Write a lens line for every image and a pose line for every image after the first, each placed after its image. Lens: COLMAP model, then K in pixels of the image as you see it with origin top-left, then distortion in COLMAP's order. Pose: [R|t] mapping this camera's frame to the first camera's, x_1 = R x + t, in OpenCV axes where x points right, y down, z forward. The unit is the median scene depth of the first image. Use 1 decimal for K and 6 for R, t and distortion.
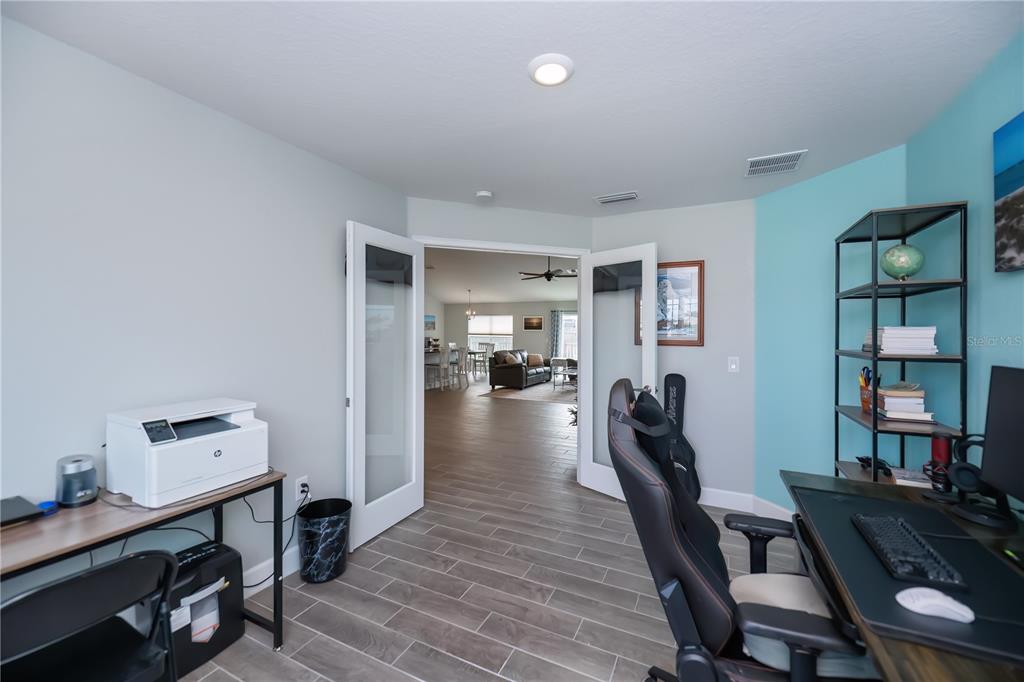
lens RADIAL K [[405.0, 0, 514.0], [0, 405.0, 329.4], [0, 0, 1]] dist [-0.000531, -0.000142]
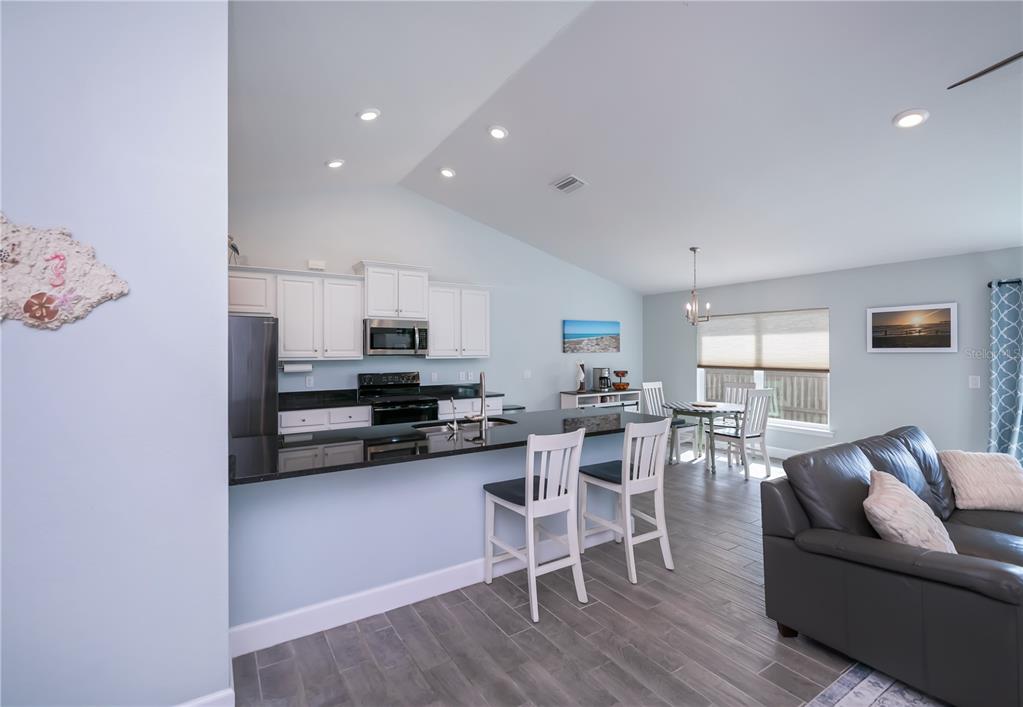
lens RADIAL K [[457.0, 0, 494.3], [0, 457.0, 351.3], [0, 0, 1]] dist [-0.003998, -0.000641]
pose [[0.841496, -0.011462, -0.540142, -0.035419], [0.014248, 0.999898, 0.000978, -0.001628], [0.540076, -0.008519, 0.841573, 0.520265]]
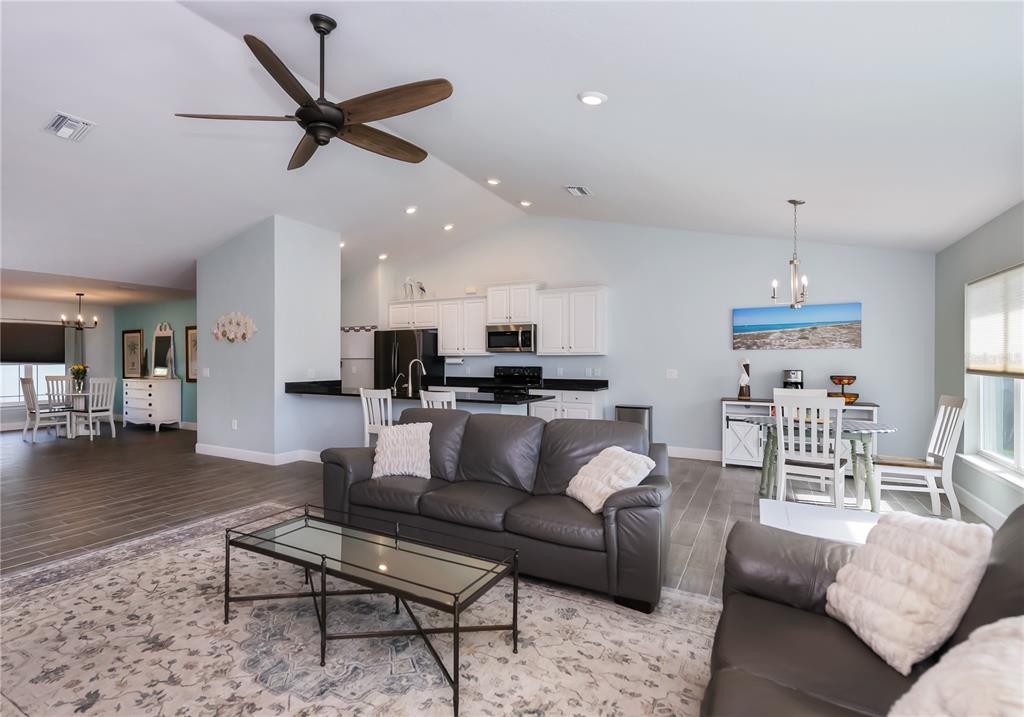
lens RADIAL K [[537.2, 0, 391.4], [0, 537.2, 360.9], [0, 0, 1]] dist [0.002056, -0.000349]
pose [[-0.159591, -0.004300, -0.987174, 0.290378], [0.005635, 0.999970, -0.005267, 0.012936], [0.987167, -0.006403, -0.159562, 0.770998]]
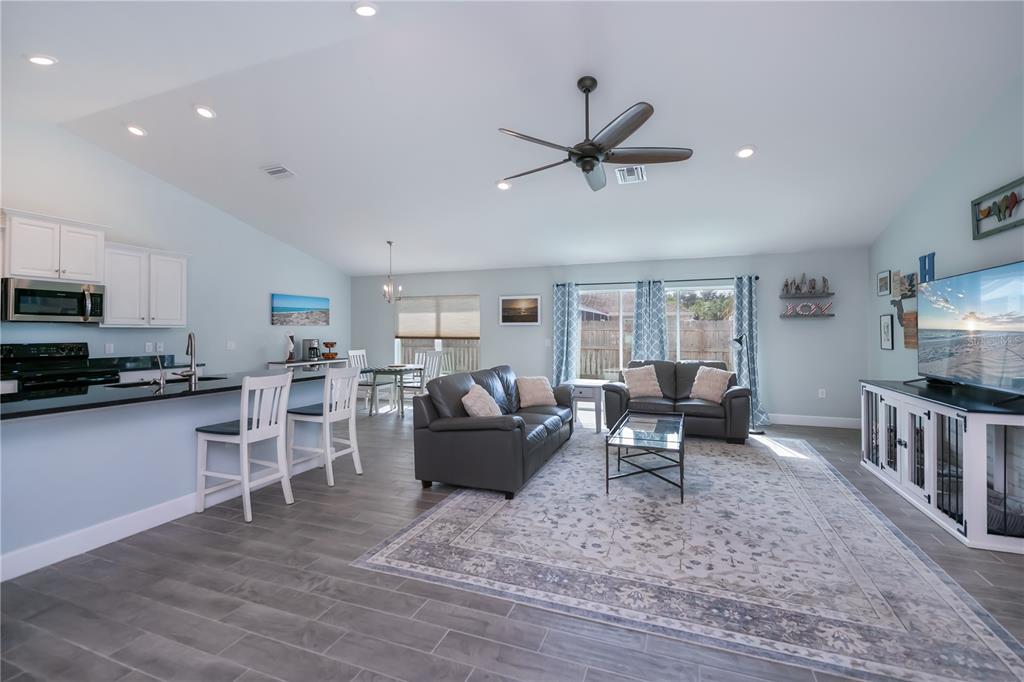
lens RADIAL K [[447.6, 0, 520.4], [0, 447.6, 329.1], [0, 0, 1]] dist [0.000953, -0.000307]
pose [[0.995912, -0.008463, 0.089936, -0.002862], [0.008388, 0.999964, 0.001214, 0.008511], [-0.089943, -0.000455, 0.995947, 0.441370]]
